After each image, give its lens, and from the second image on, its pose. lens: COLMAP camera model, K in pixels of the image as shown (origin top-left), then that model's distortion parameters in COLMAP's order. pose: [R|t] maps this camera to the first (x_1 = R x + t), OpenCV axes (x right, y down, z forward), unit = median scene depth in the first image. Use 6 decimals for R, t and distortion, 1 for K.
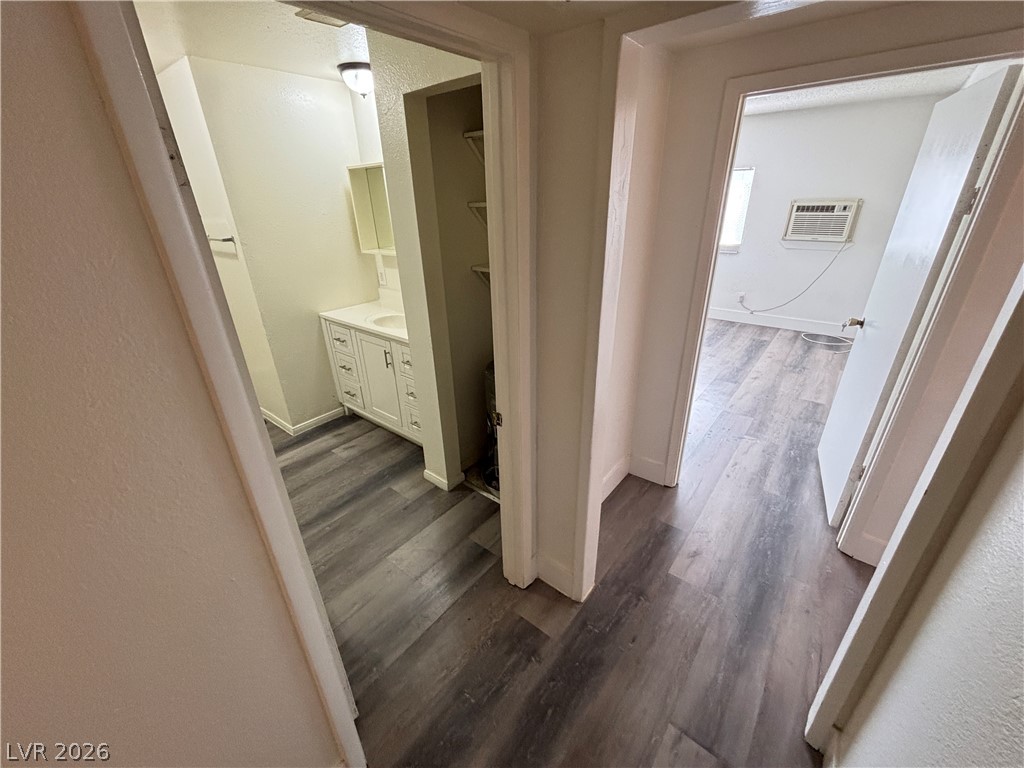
lens RADIAL K [[413.1, 0, 508.8], [0, 413.1, 379.7], [0, 0, 1]] dist [-0.000270, 0.003160]
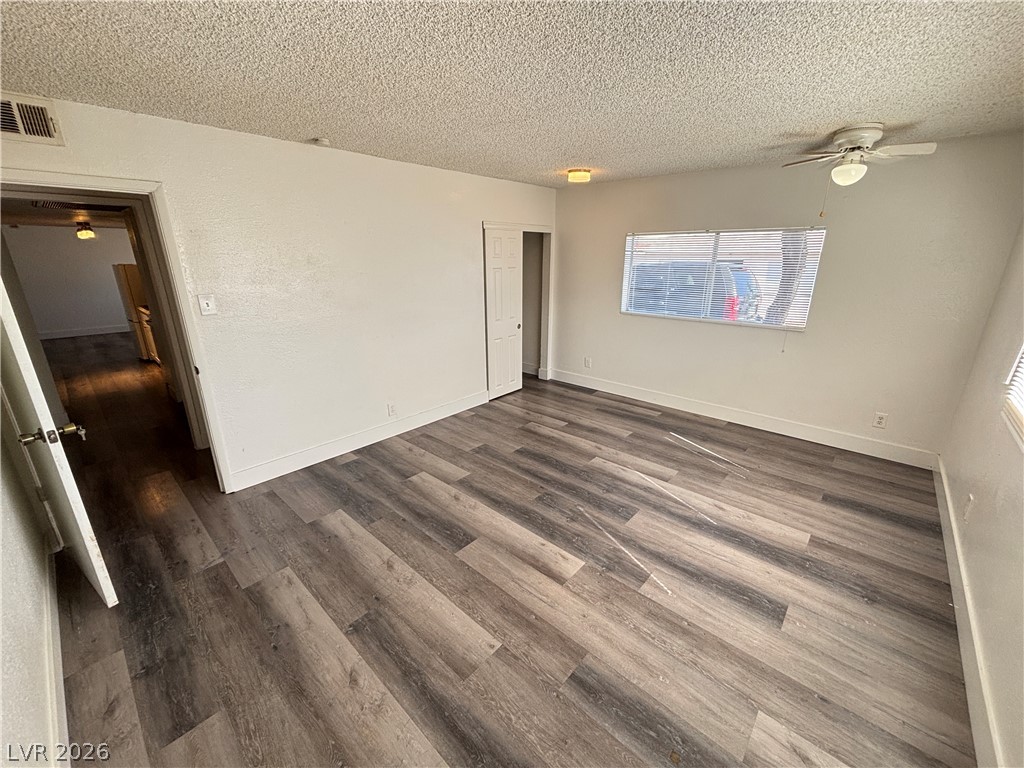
lens RADIAL K [[413.1, 0, 519.2], [0, 413.1, 377.9], [0, 0, 1]] dist [-0.000270, 0.003160]
pose [[-0.041836, 0.315083, -0.948142, 0.785479], [-0.408473, 0.860648, 0.304031, -0.416601], [0.911811, 0.400010, 0.092697, 0.866142]]
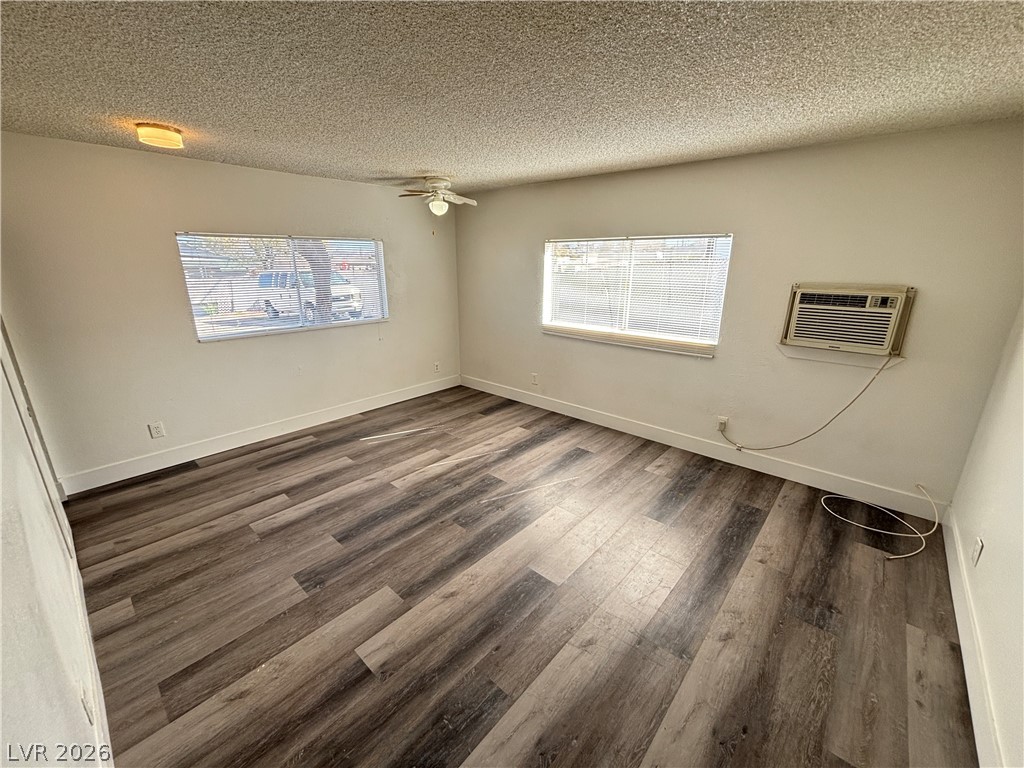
lens RADIAL K [[413.1, 0, 506.0], [0, 413.1, 380.3], [0, 0, 1]] dist [-0.000270, 0.003160]
pose [[0.998167, 0.043444, -0.042126, 0.301952], [-0.048897, 0.989156, -0.138493, -0.193808], [0.035652, 0.140299, 0.989467, 0.409990]]
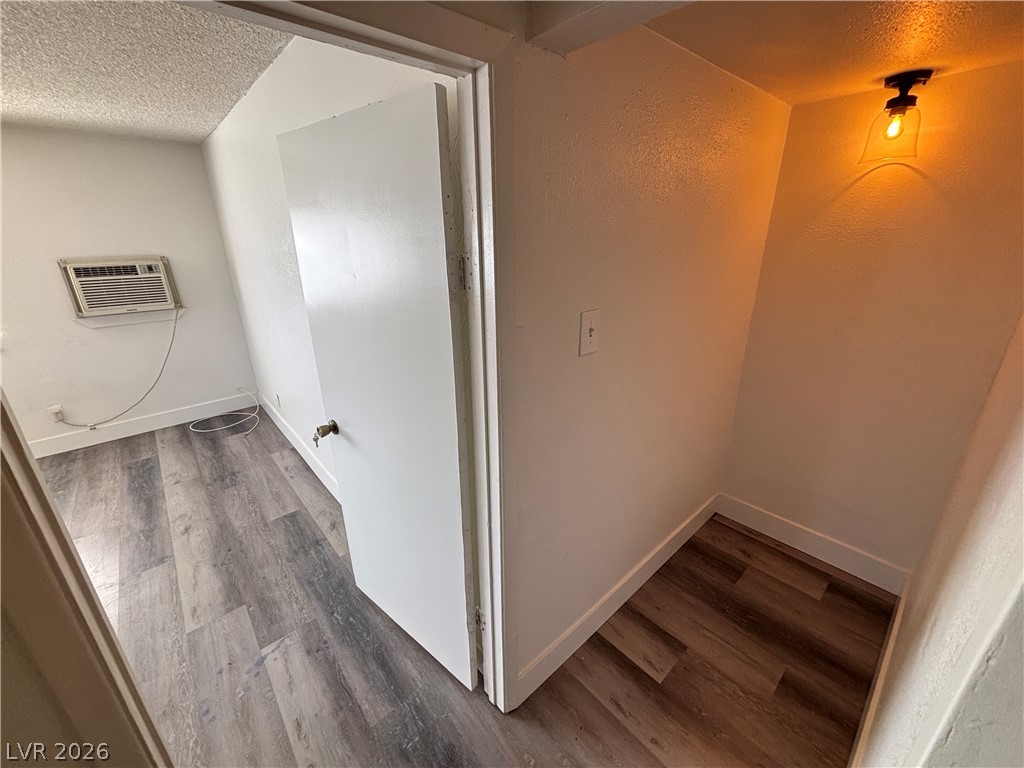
lens RADIAL K [[413.1, 0, 516.3], [0, 413.1, 381.0], [0, 0, 1]] dist [-0.000270, 0.003160]
pose [[0.151676, -0.313314, 0.937459, 0.129034], [0.407853, 0.883765, 0.229380, -0.127703], [-0.900361, 0.347554, 0.261831, 0.257484]]
